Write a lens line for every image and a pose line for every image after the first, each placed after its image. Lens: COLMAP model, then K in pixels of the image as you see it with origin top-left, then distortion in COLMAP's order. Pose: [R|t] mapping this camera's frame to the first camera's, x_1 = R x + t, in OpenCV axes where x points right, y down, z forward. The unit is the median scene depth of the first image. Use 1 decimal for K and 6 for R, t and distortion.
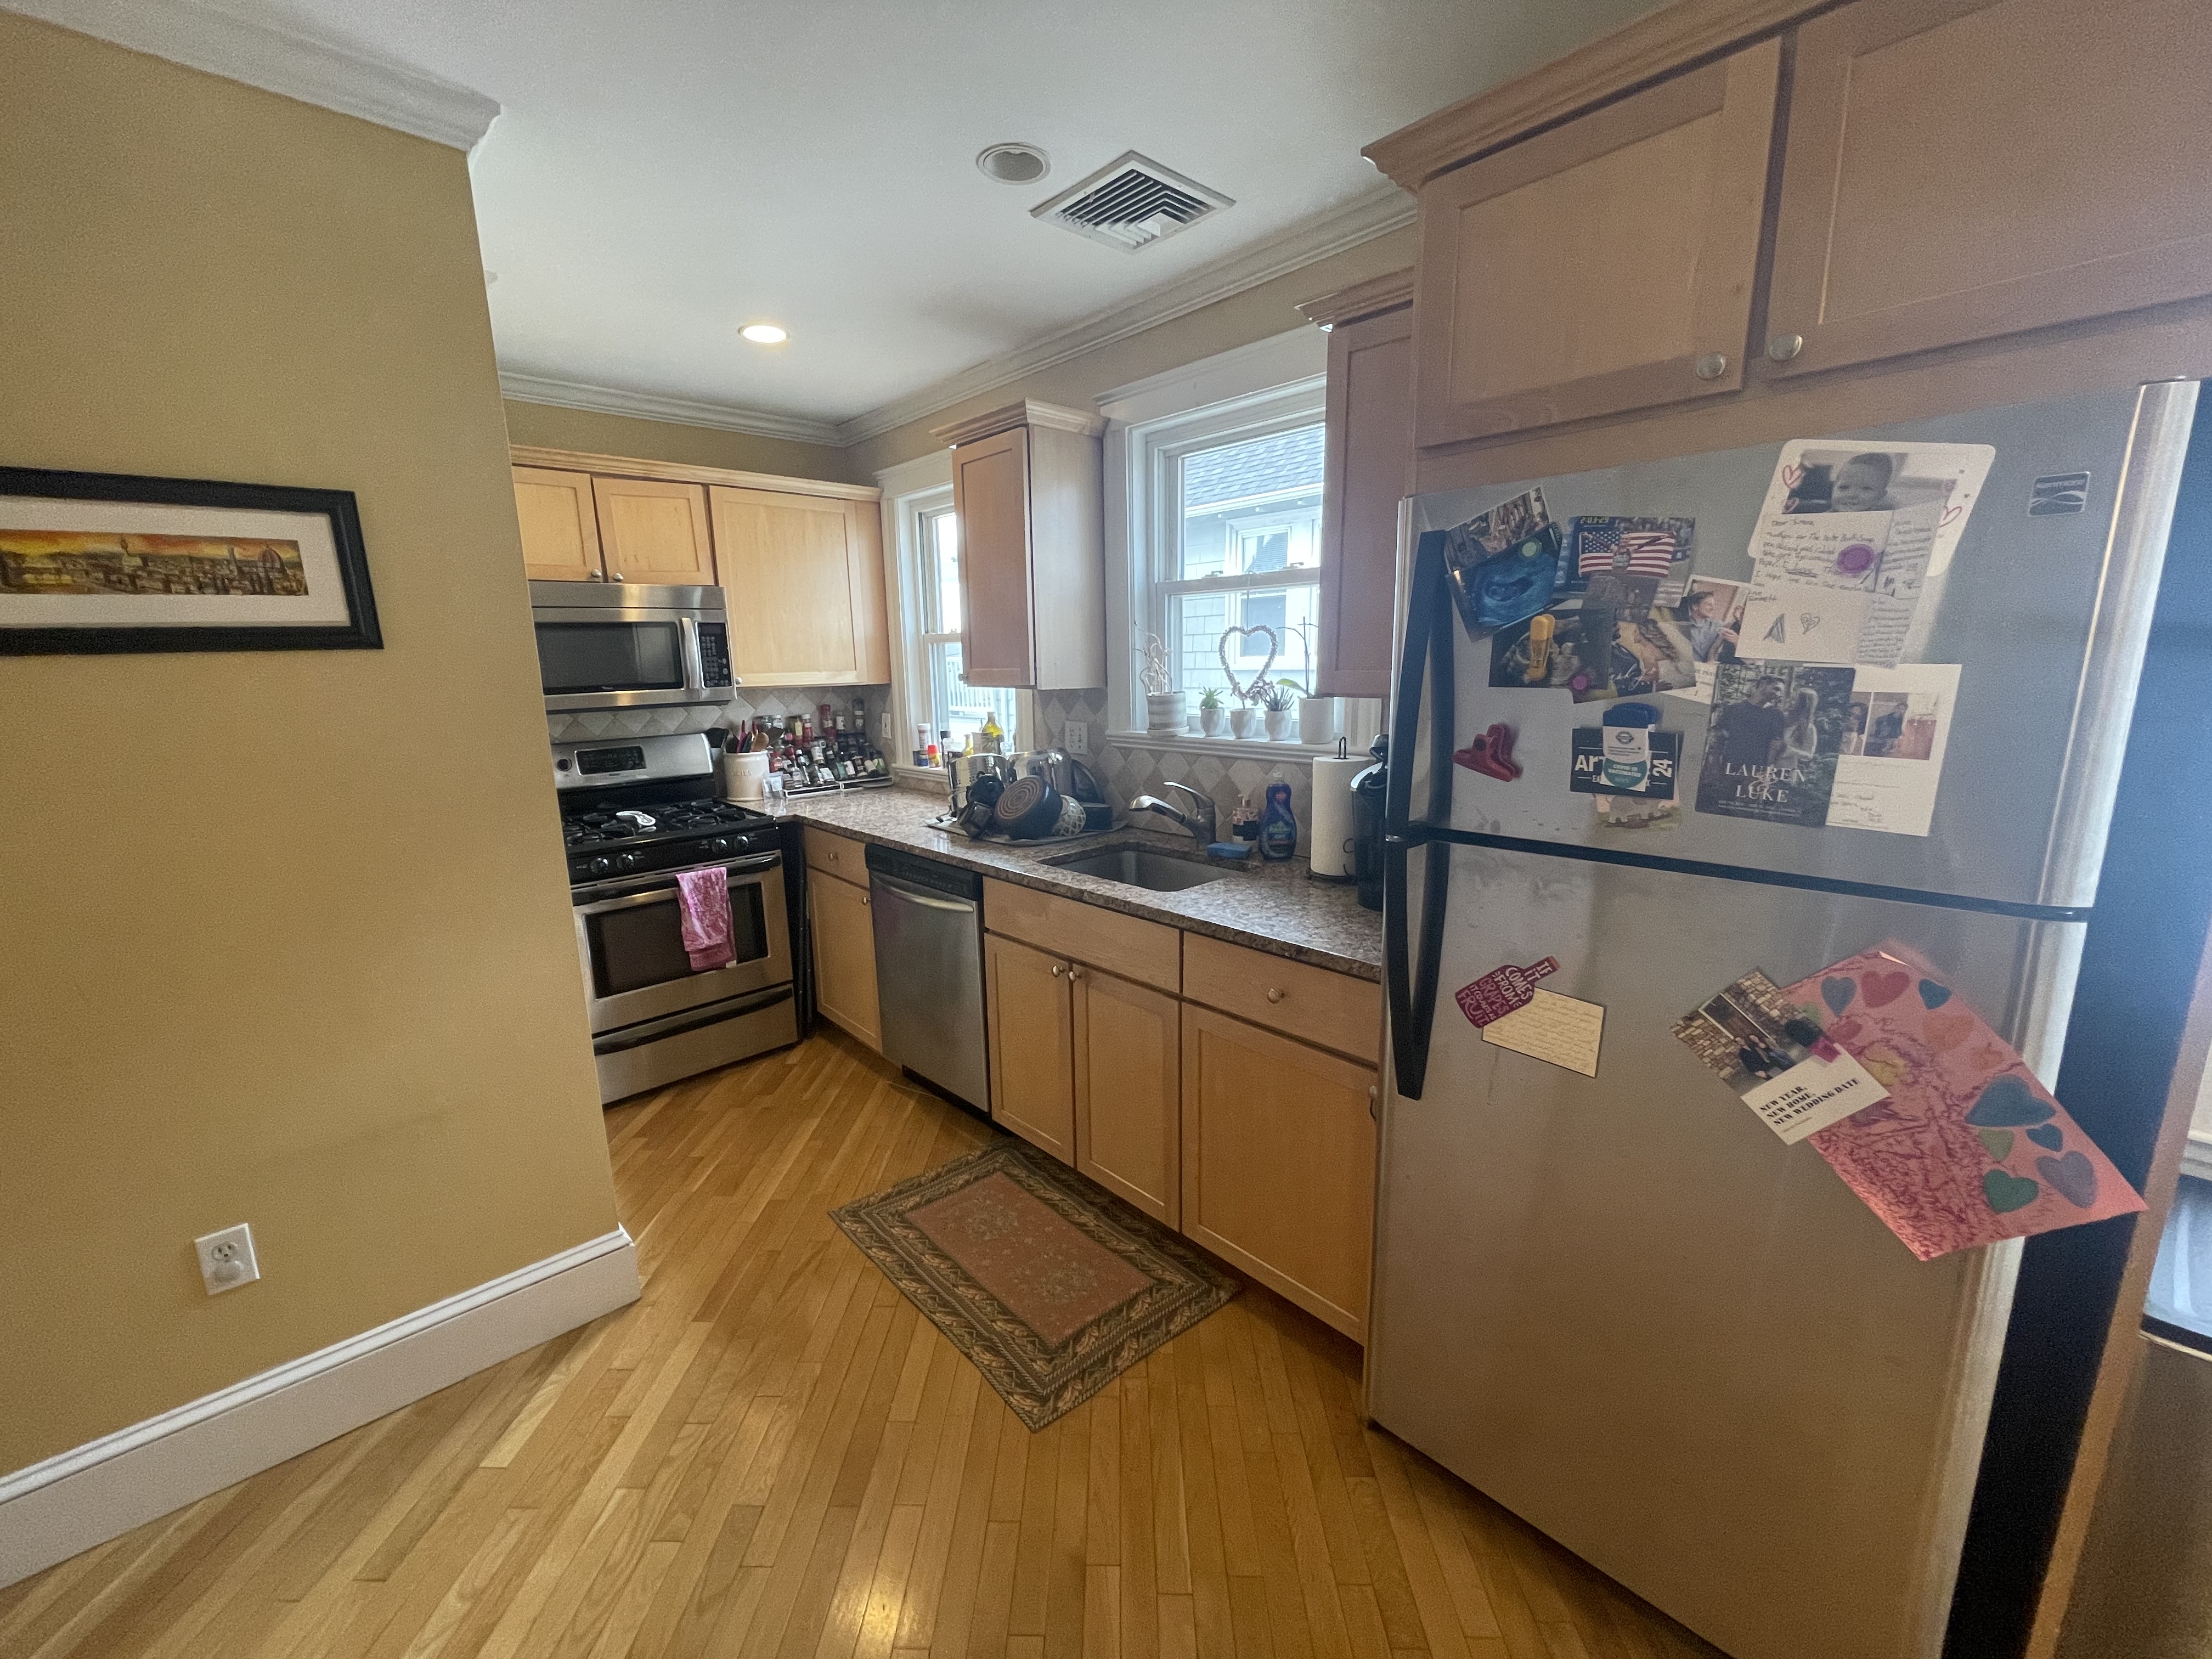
lens RADIAL K [[883.3, 0, 1109.6], [0, 883.3, 843.5], [0, 0, 1]] dist [-0.007577, 0.001408]
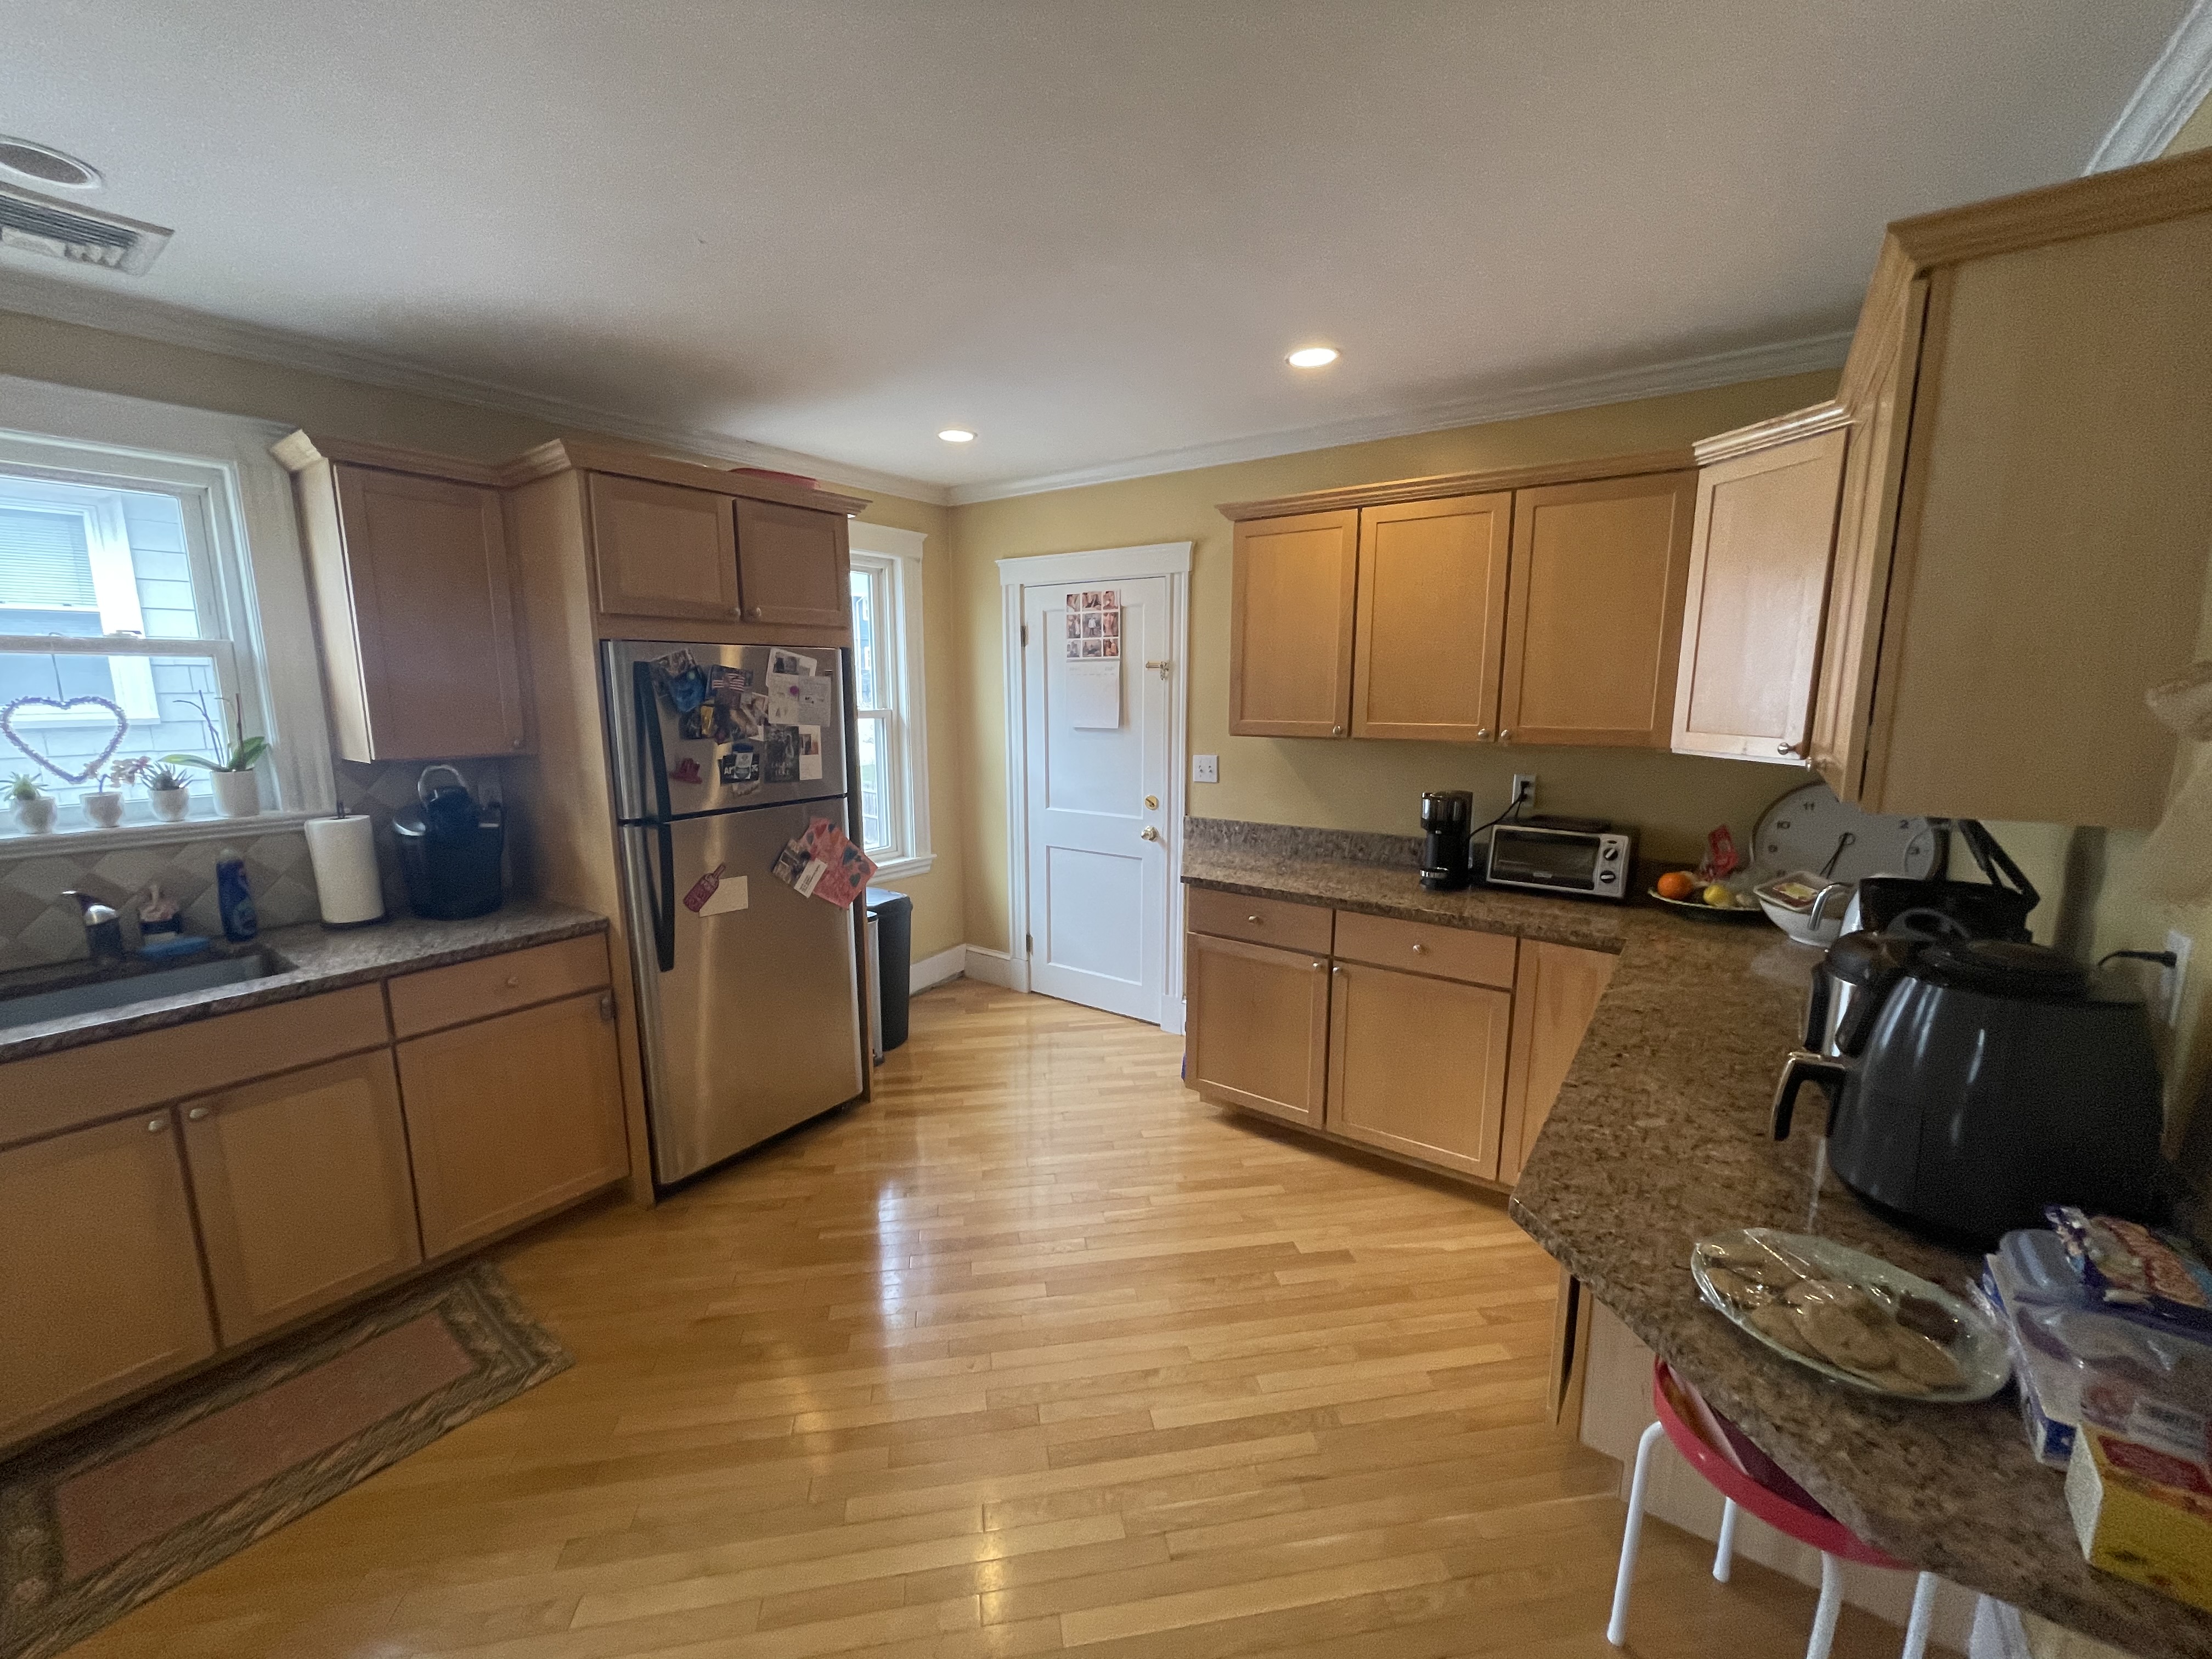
lens RADIAL K [[883.3, 0, 1109.7], [0, 883.3, 833.4], [0, 0, 1]] dist [-0.007577, 0.001408]
pose [[-0.213390, -0.143383, 0.966388, -2.020596], [0.204359, 0.960738, 0.187669, -0.171810], [-0.955355, 0.237537, -0.175710, 0.531125]]
